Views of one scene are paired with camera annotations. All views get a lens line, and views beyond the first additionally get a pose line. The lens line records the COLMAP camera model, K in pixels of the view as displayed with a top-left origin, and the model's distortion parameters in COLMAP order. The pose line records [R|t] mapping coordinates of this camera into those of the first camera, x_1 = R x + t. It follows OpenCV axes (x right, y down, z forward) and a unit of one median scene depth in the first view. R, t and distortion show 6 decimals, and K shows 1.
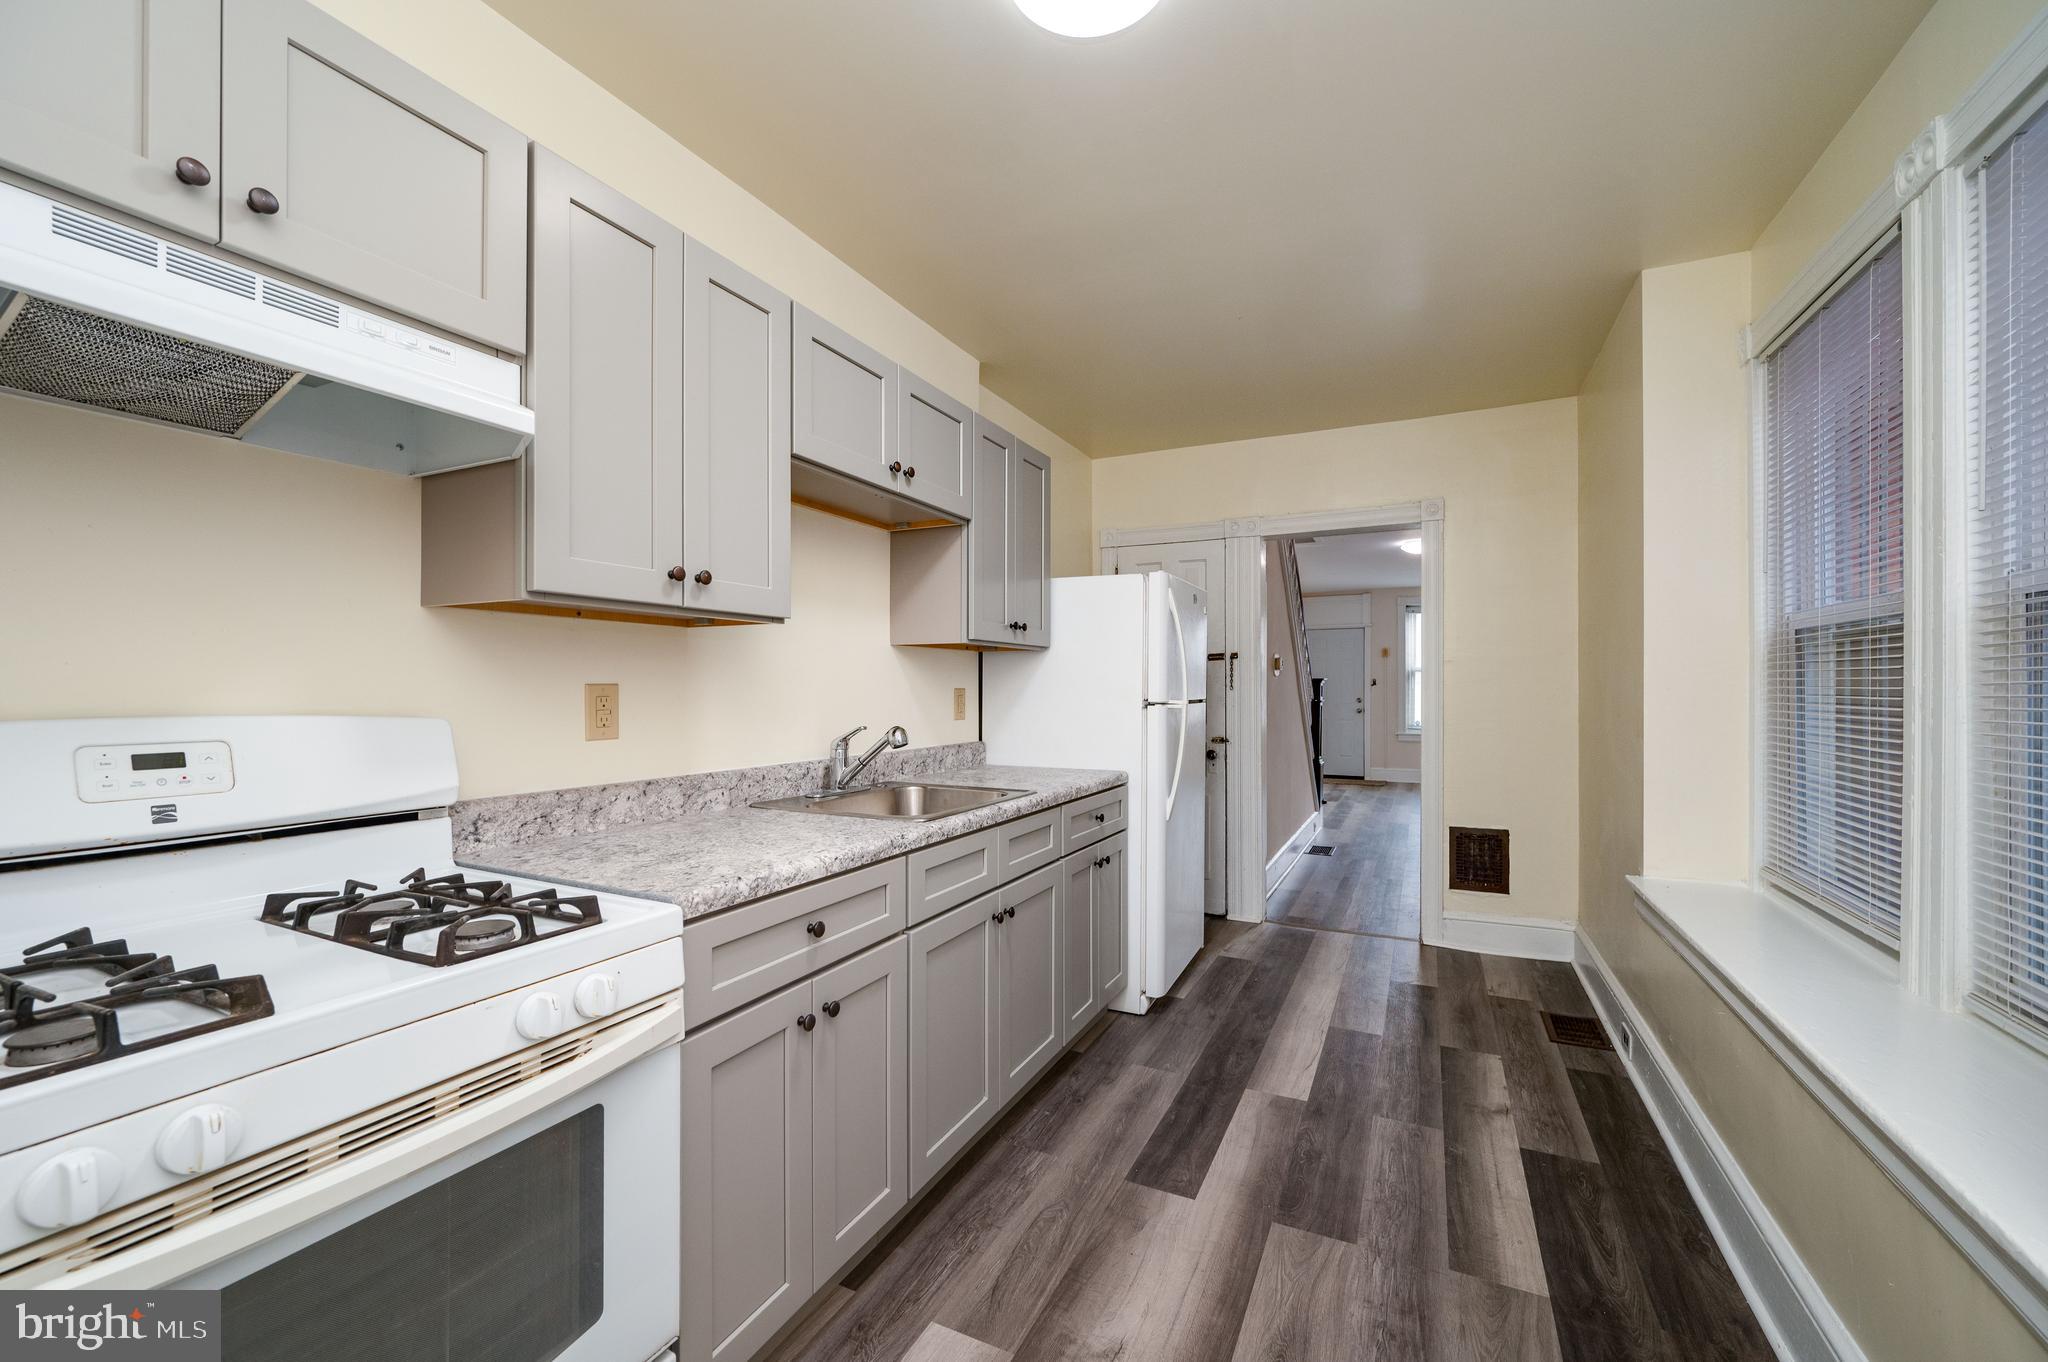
lens RADIAL K [[806.3, 0, 1022.9], [0, 806.3, 687.8], [0, 0, 1]] dist [-0.001619, -0.000172]
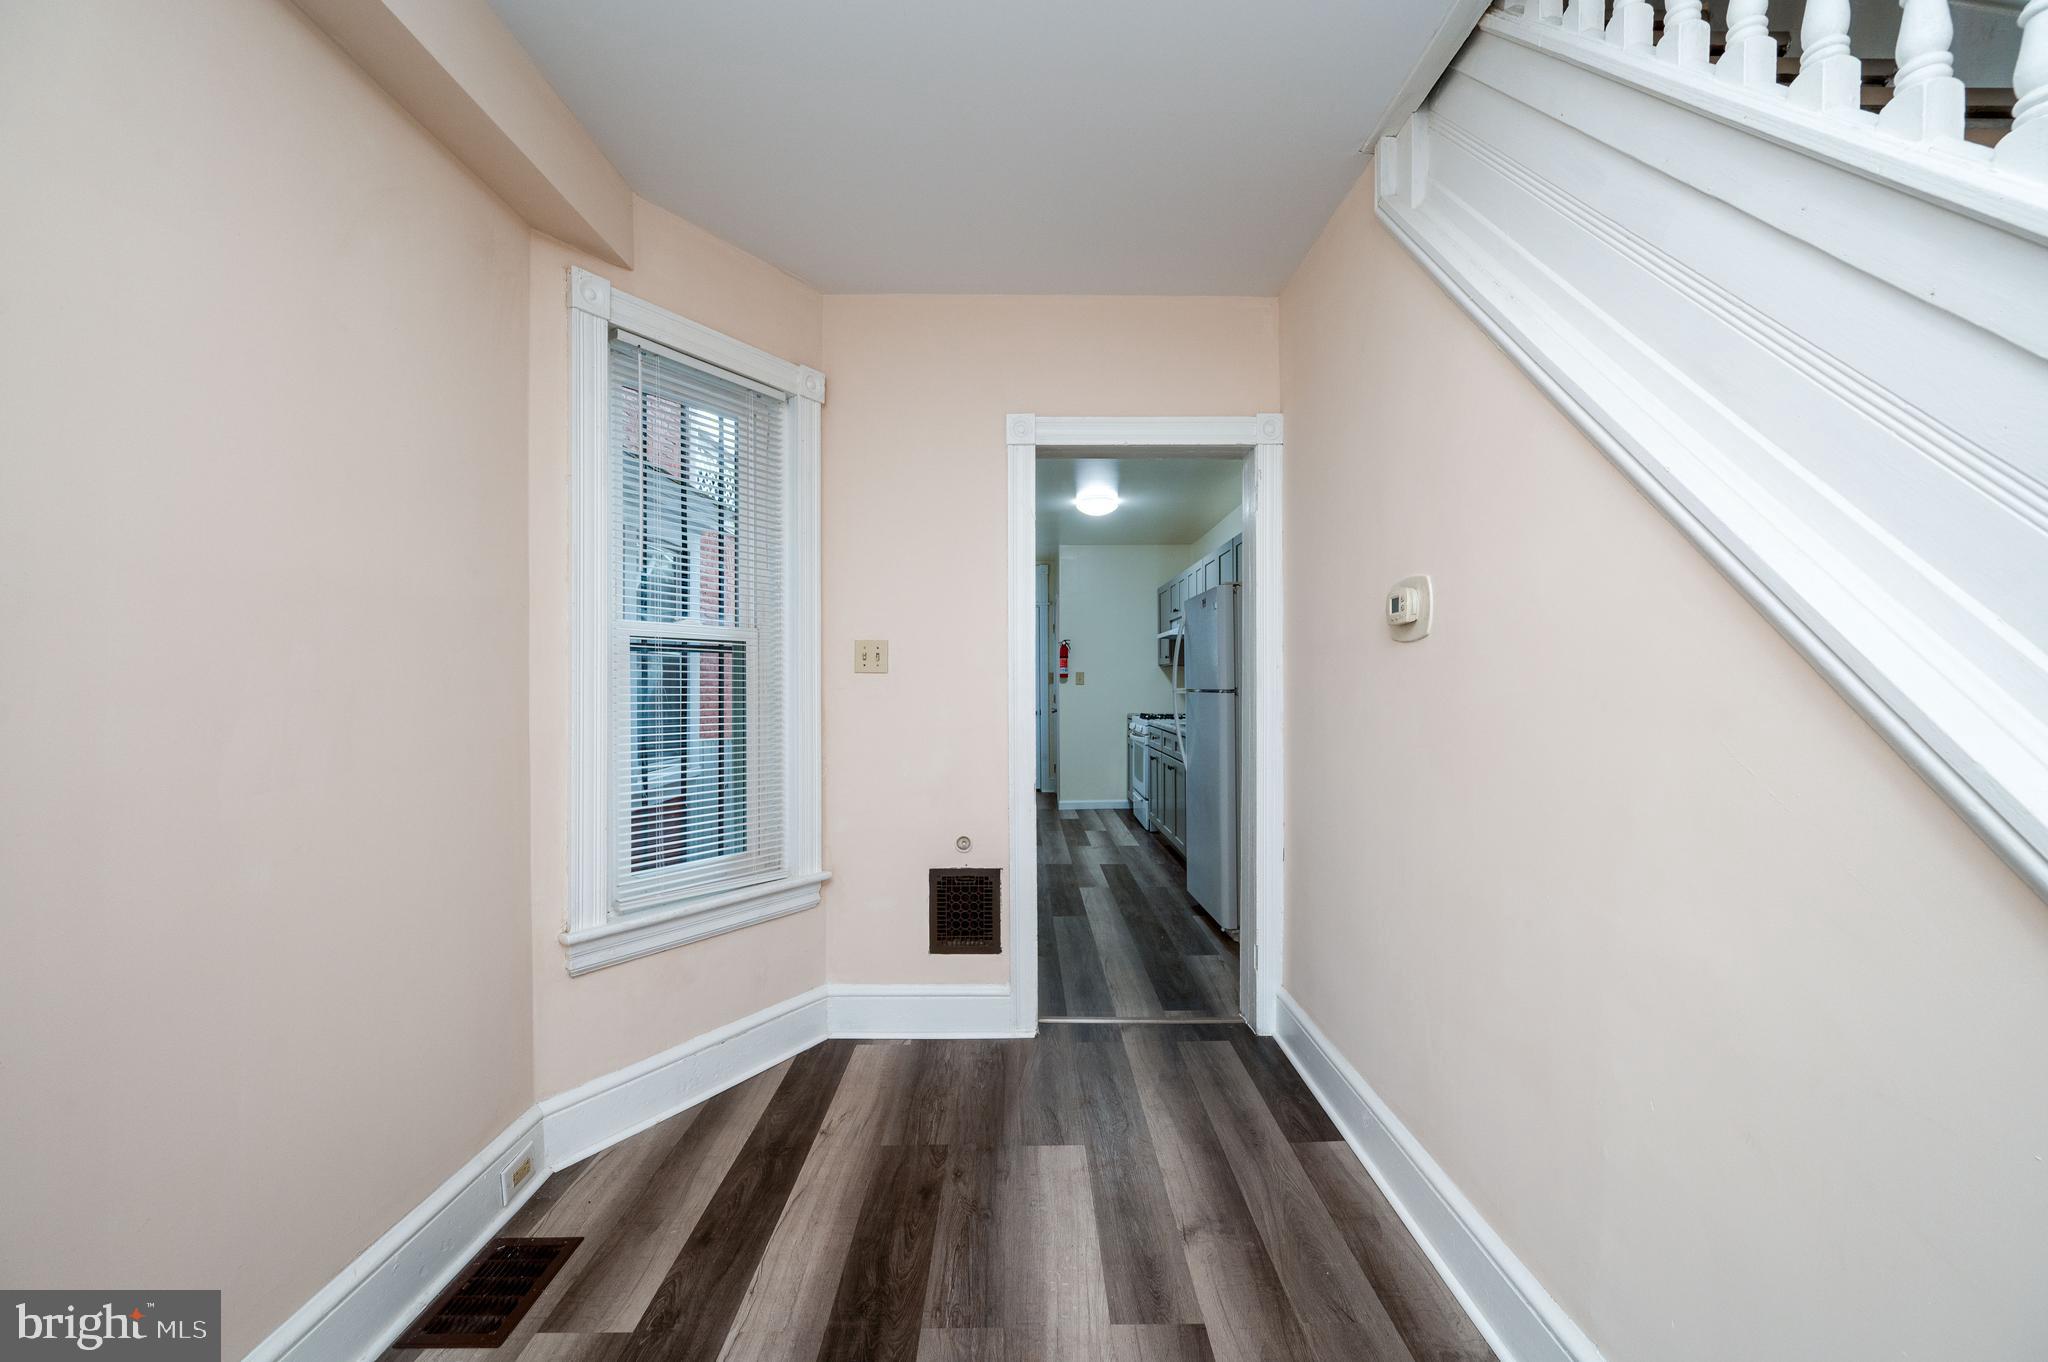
lens RADIAL K [[806.3, 0, 1022.9], [0, 806.3, 687.8], [0, 0, 1]] dist [-0.001619, -0.000172]
pose [[-0.892415, 0.009136, -0.451123, 1.265394], [0.007543, 0.999957, 0.005328, 0.004074], [0.451152, 0.001352, -0.892446, 2.500186]]
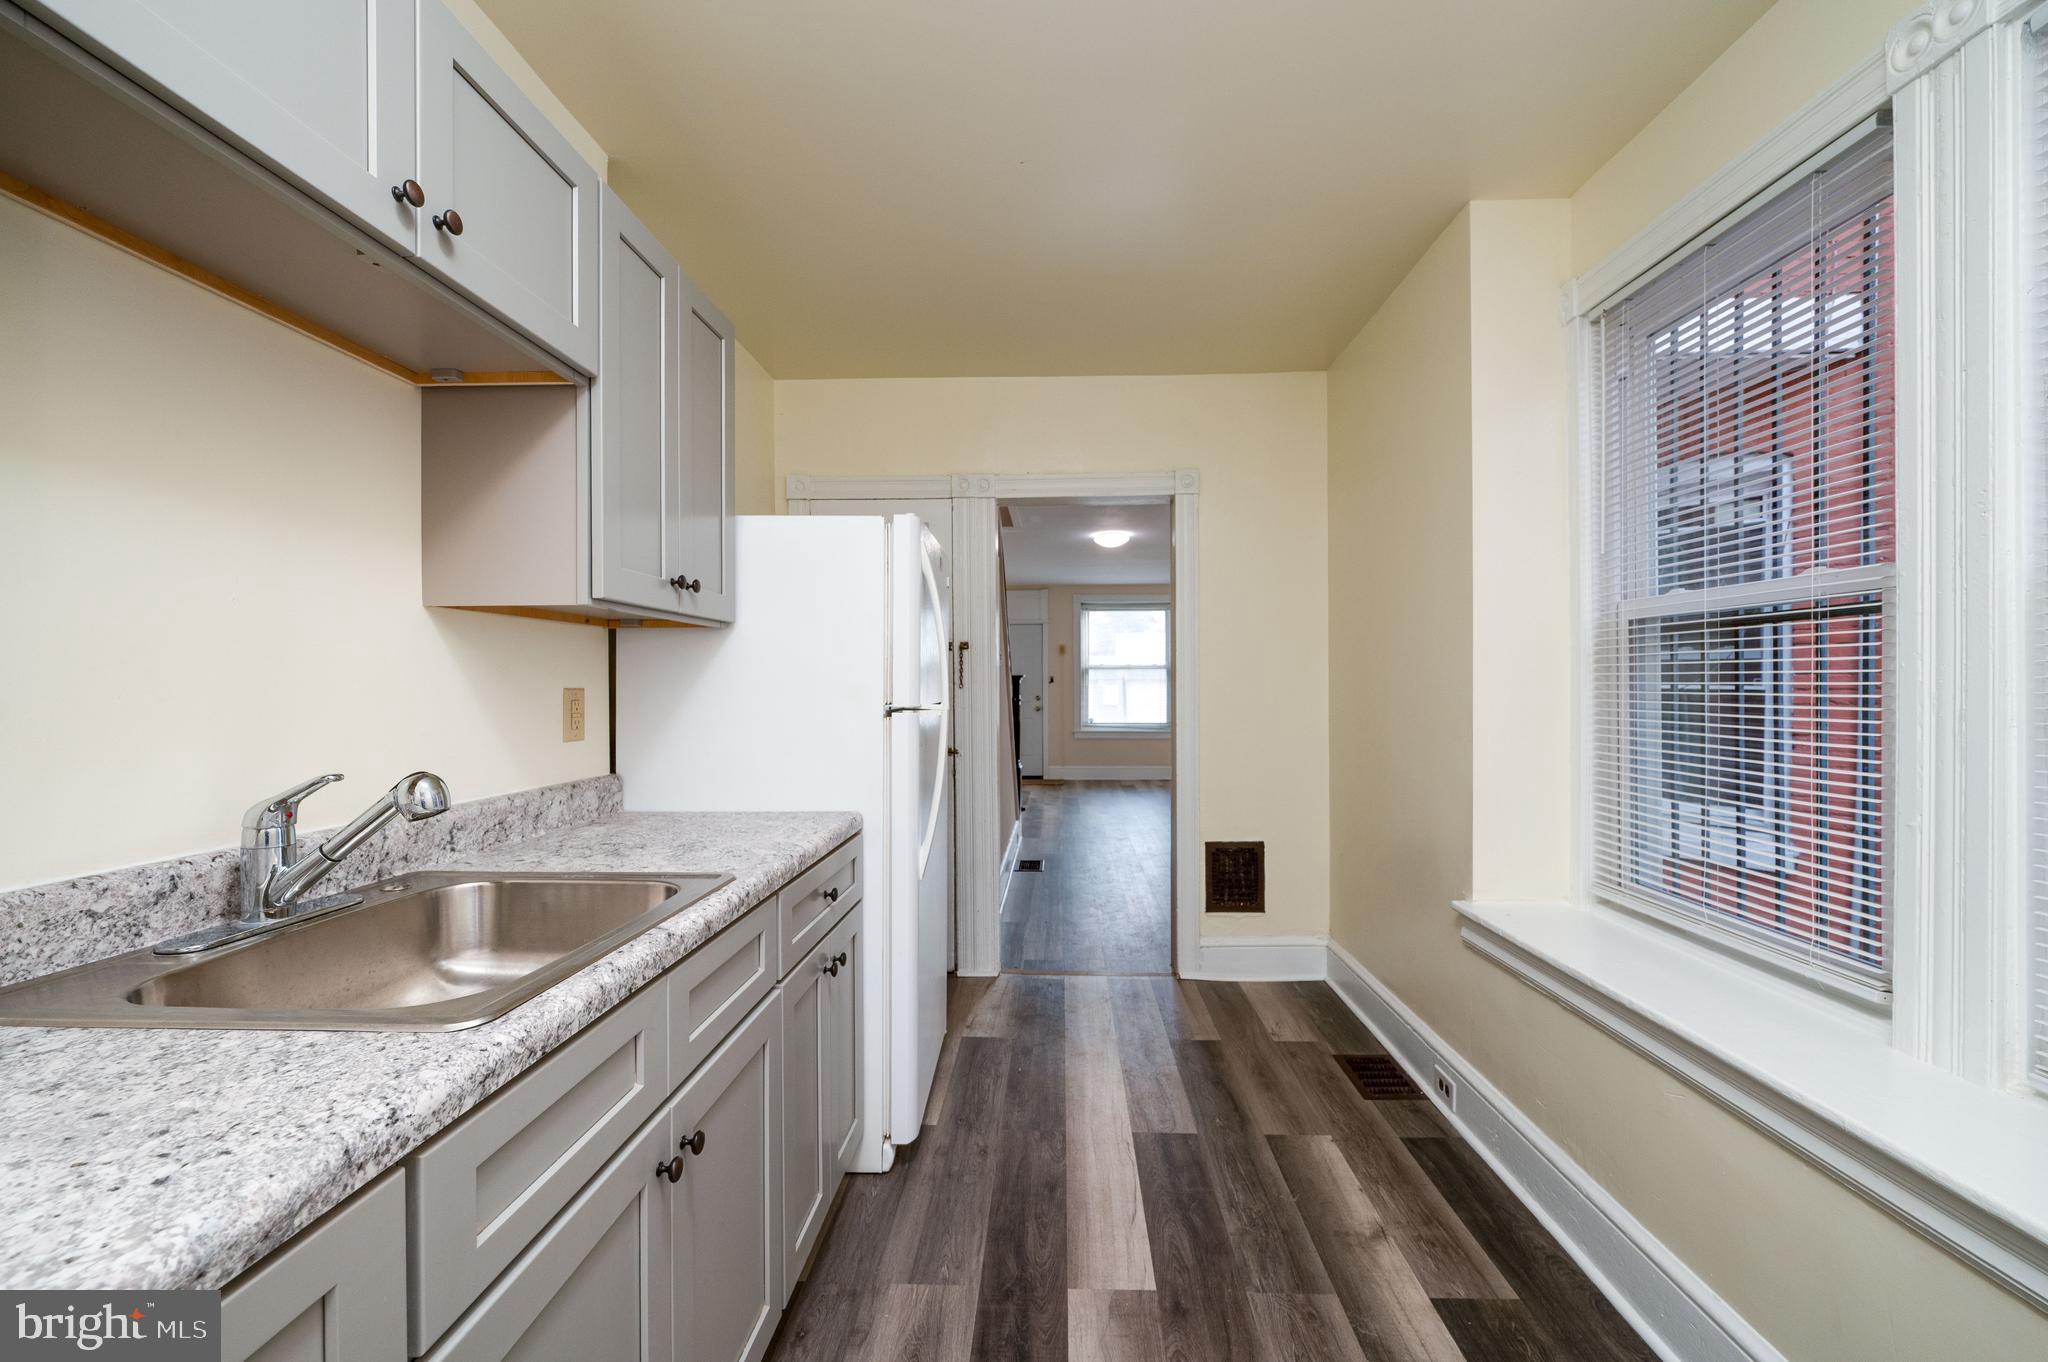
lens RADIAL K [[828.8, 0, 1029.8], [0, 828.8, 690.1], [0, 0, 1]] dist [-0.001862, -0.000128]
pose [[0.910765, -0.005327, 0.412892, -0.029762], [0.003188, 0.999978, 0.005869, -0.000687], [-0.412914, -0.004029, 0.910761, 0.370612]]
